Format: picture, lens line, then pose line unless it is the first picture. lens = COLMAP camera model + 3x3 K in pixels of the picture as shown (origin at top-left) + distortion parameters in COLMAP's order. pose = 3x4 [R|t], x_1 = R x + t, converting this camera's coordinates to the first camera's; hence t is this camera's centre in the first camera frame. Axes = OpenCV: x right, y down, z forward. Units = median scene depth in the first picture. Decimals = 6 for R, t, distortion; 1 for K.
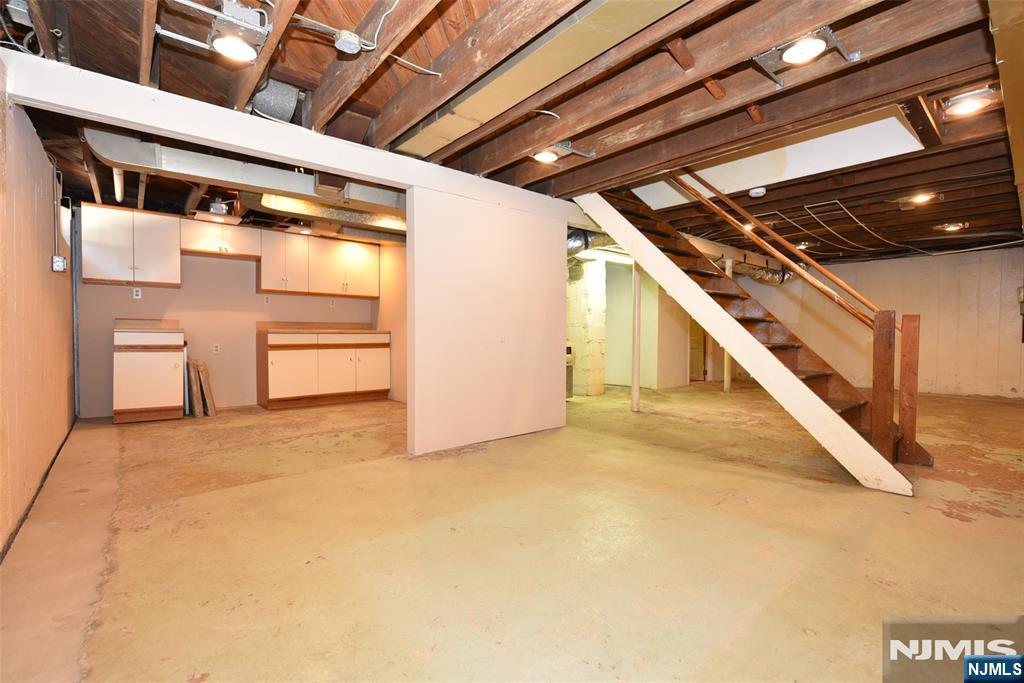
lens RADIAL K [[449.5, 0, 513.9], [0, 449.5, 346.7], [0, 0, 1]] dist [-0.002189, -0.000915]
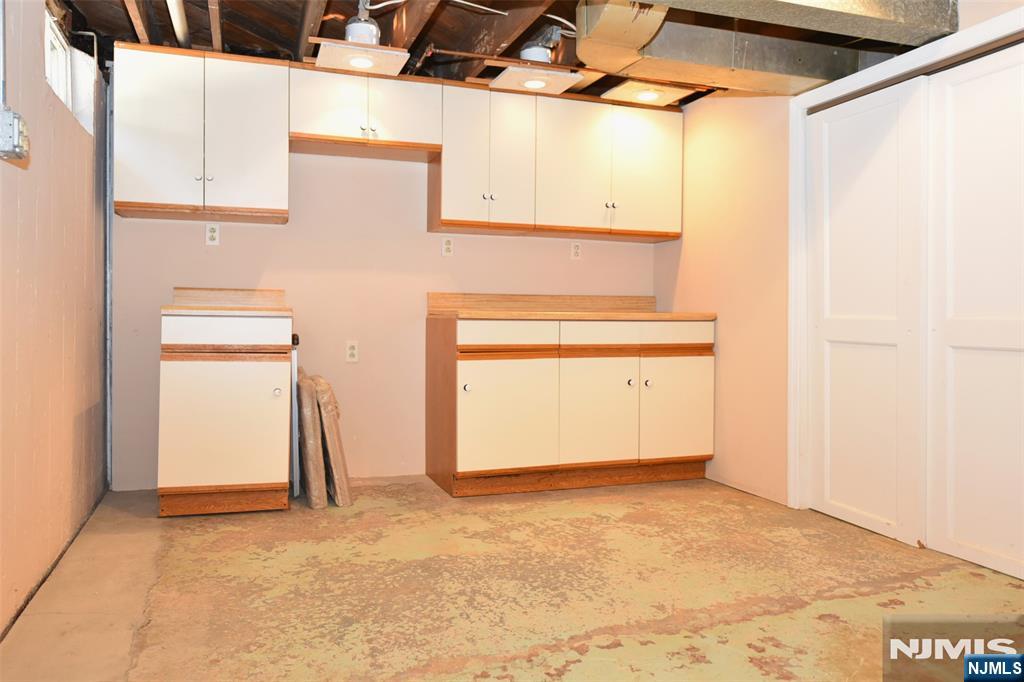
lens RADIAL K [[771.9, 0, 512.0], [0, 771.9, 341.0], [0, 0, 1]] dist [0.005321, 0.004716]
pose [[0.934046, 0.014781, -0.356846, -0.245193], [-0.014973, 0.999885, 0.002224, -0.012233], [0.356838, 0.003266, 0.934160, 0.344197]]
